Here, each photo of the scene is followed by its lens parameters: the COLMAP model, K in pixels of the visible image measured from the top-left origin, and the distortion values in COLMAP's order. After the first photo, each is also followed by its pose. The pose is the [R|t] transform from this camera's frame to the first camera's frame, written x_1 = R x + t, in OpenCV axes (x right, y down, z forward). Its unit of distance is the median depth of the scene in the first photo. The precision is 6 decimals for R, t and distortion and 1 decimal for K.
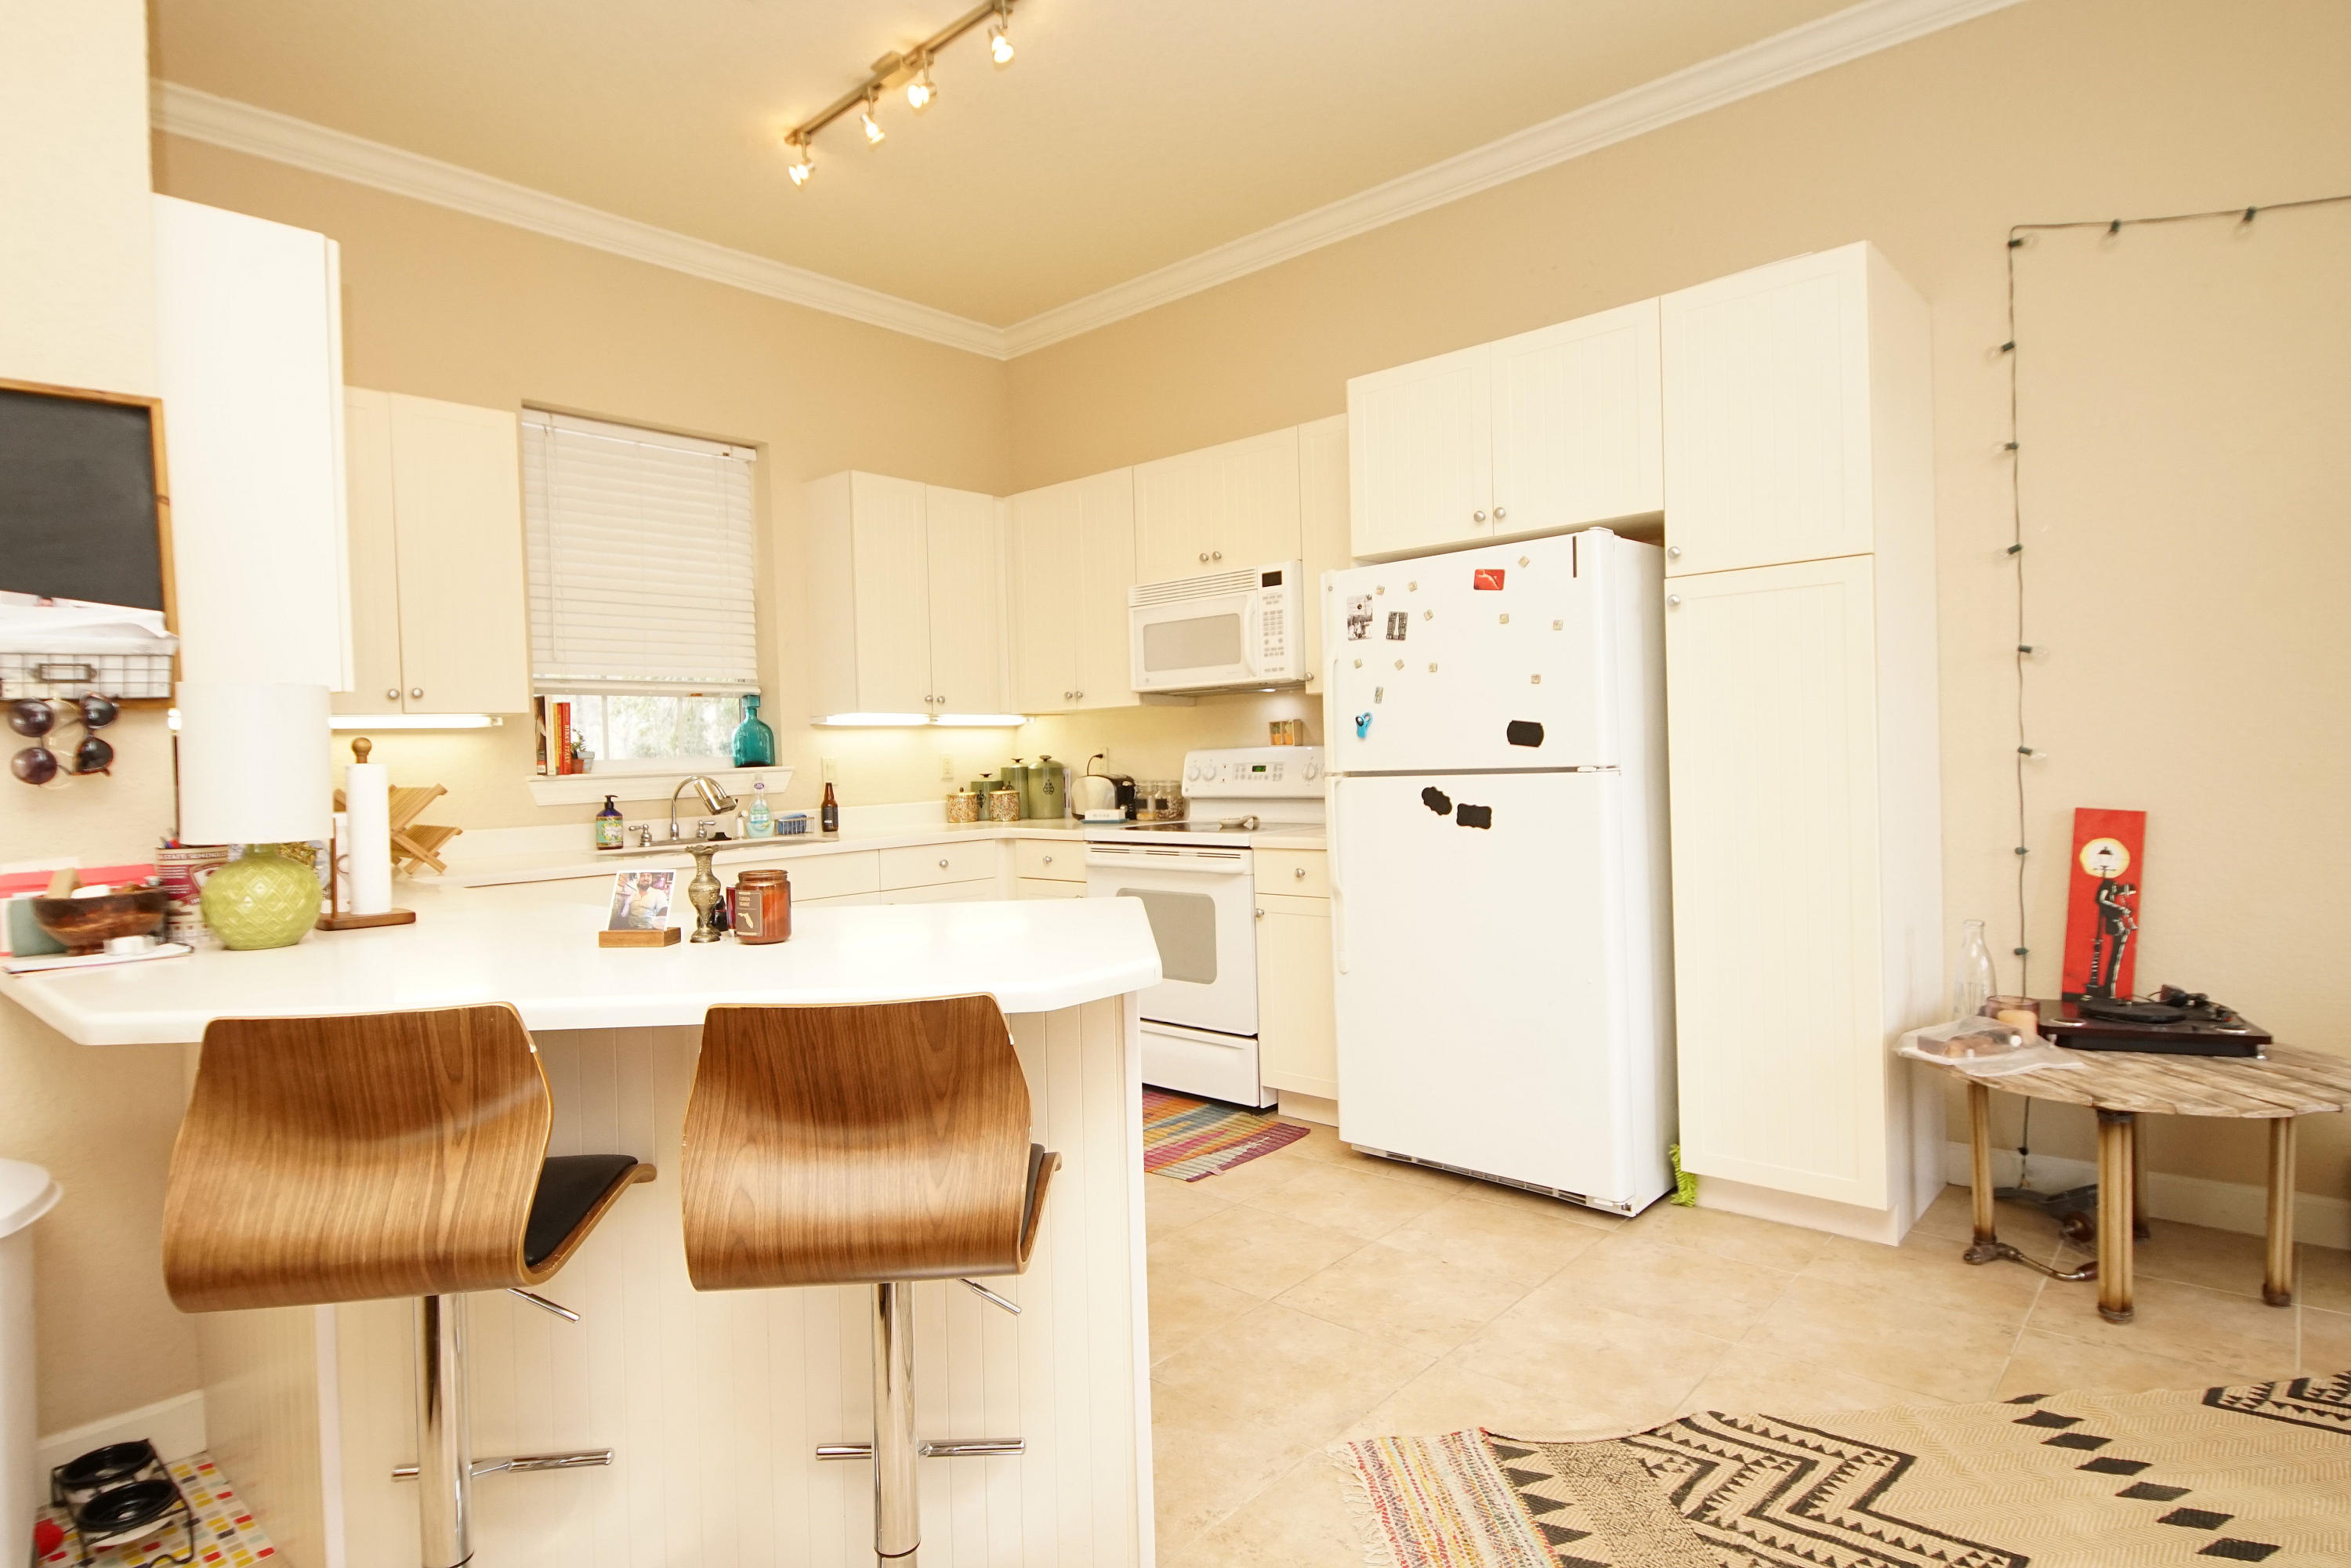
lens RADIAL K [[1257.9, 0, 1149.5], [0, 1257.9, 774.3], [0, 0, 1]] dist [0.035703, -0.032818]
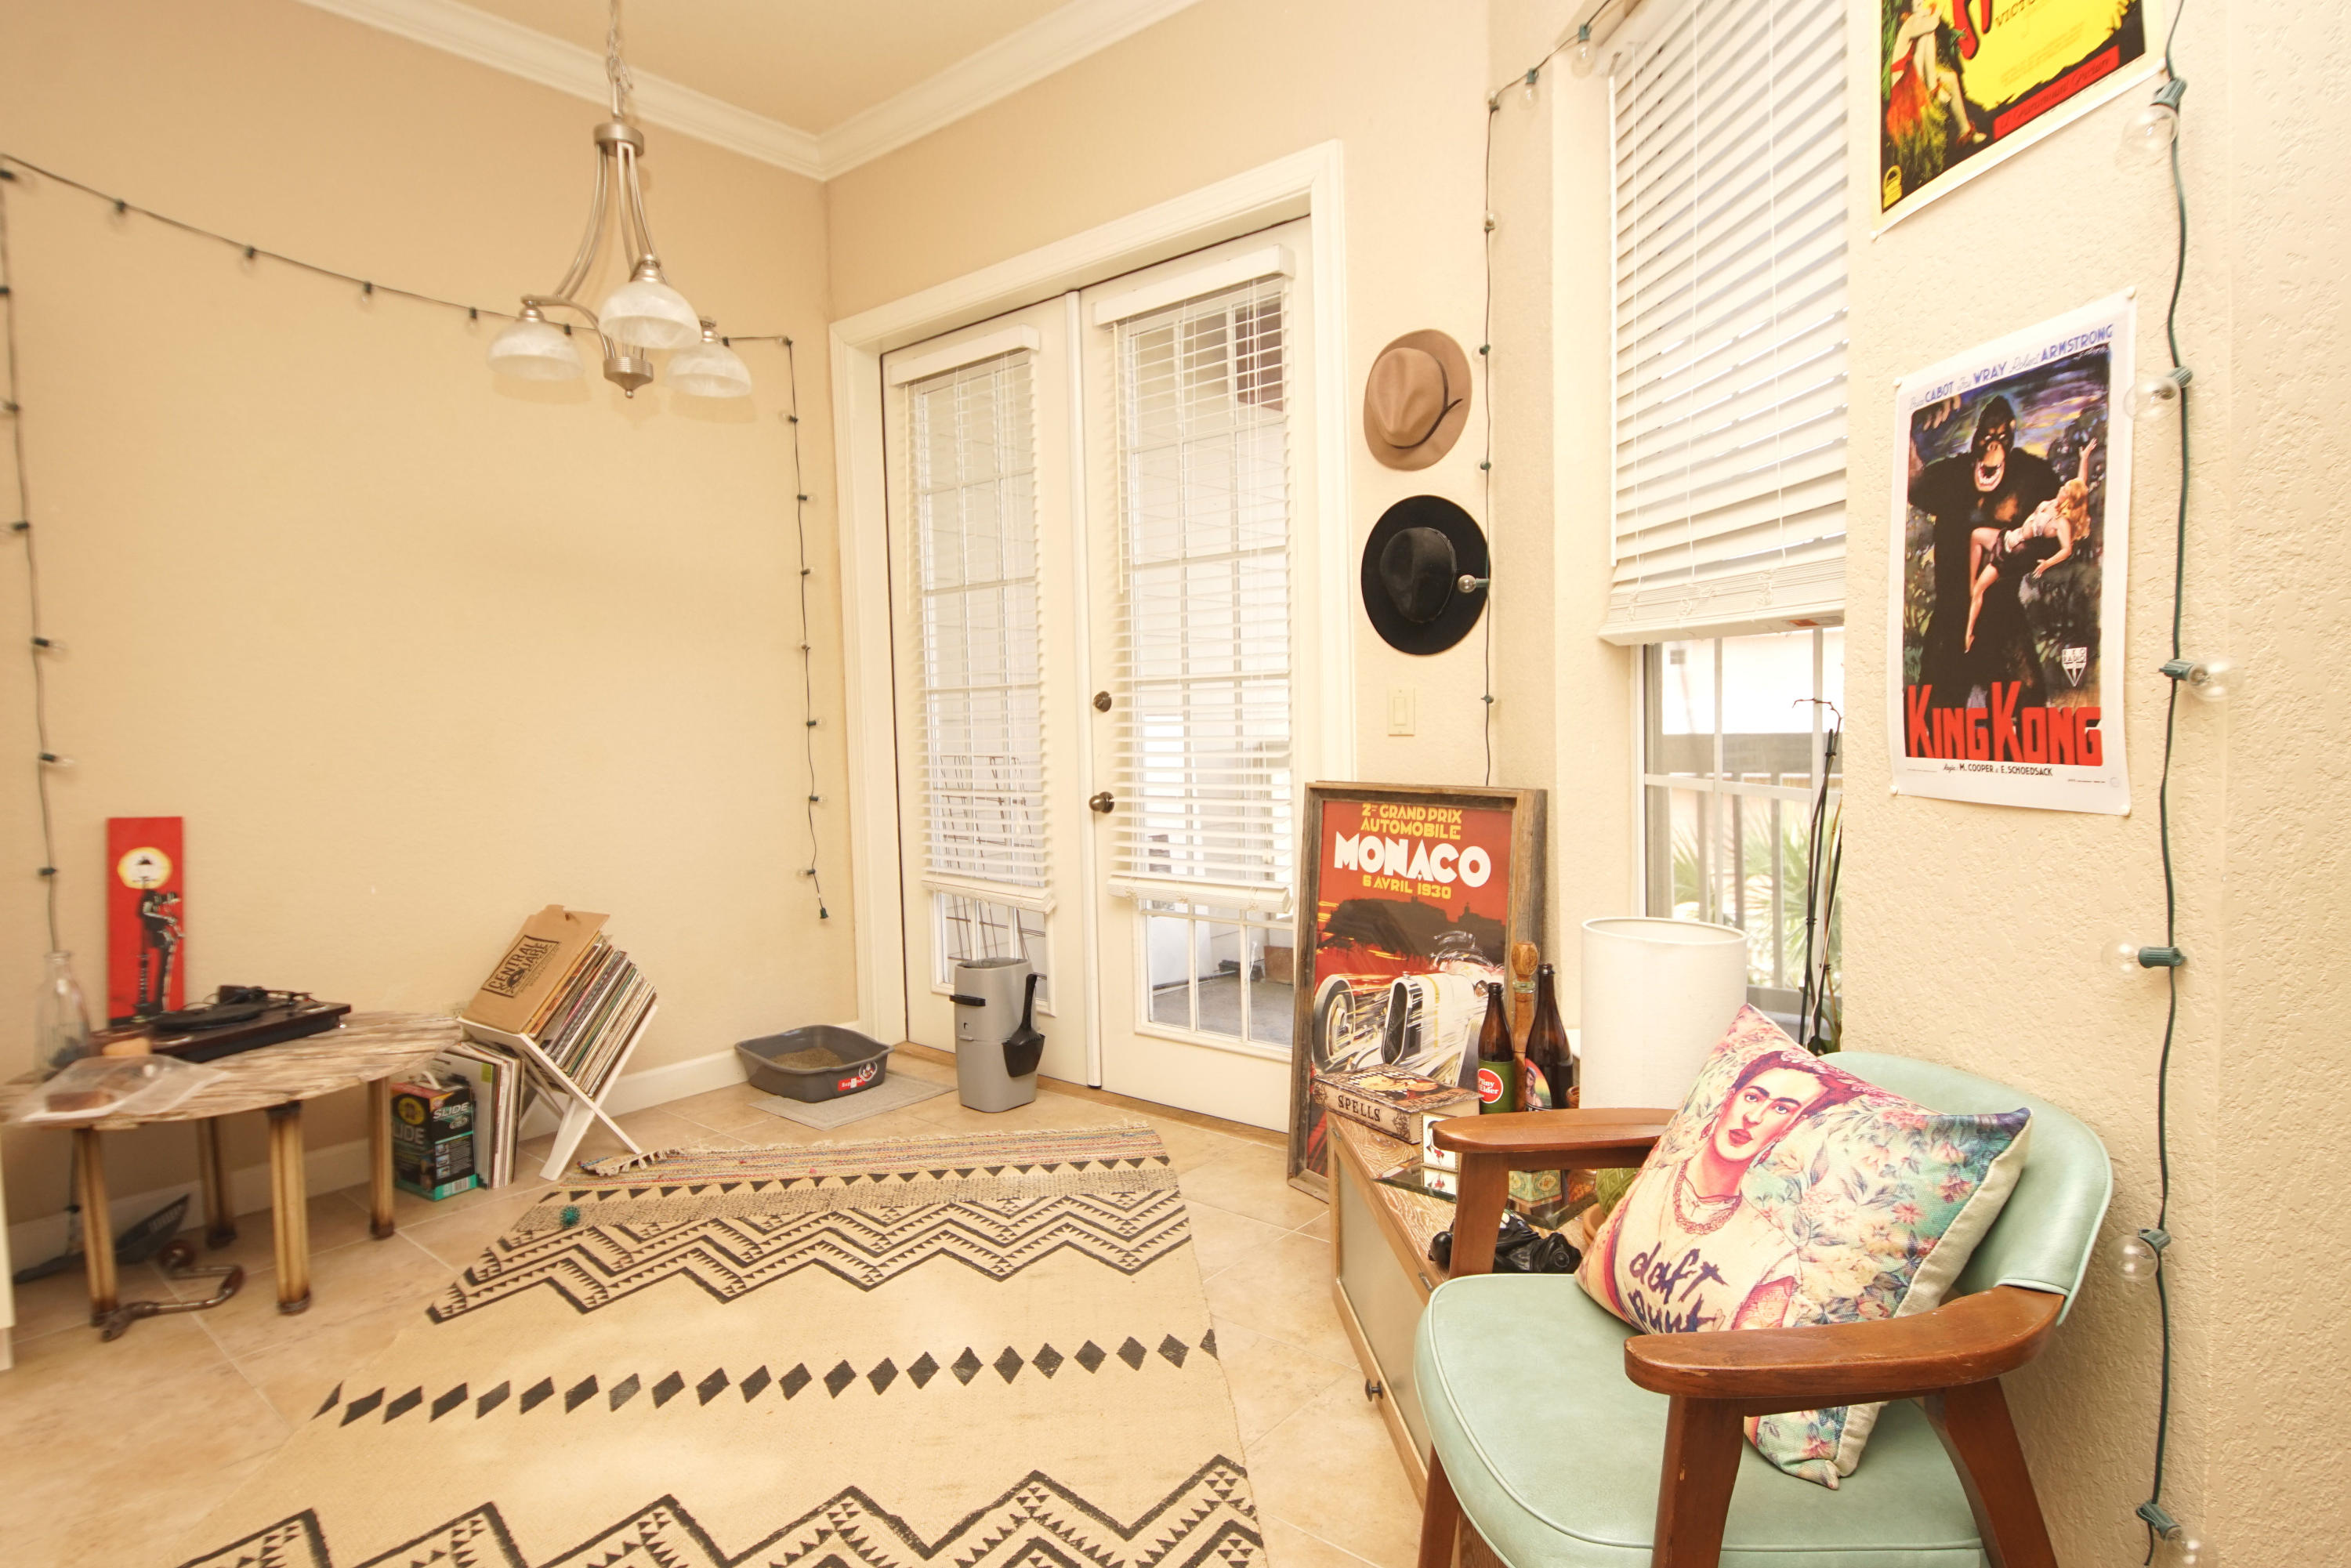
lens RADIAL K [[1257.7, 0, 1149.3], [0, 1257.7, 773.6], [0, 0, 1]] dist [0.037959, -0.033303]
pose [[-0.015210, -0.016839, 0.999743, -0.208932], [0.047421, 0.998721, 0.017544, 0.013954], [-0.998759, 0.047675, -0.014392, 0.257826]]
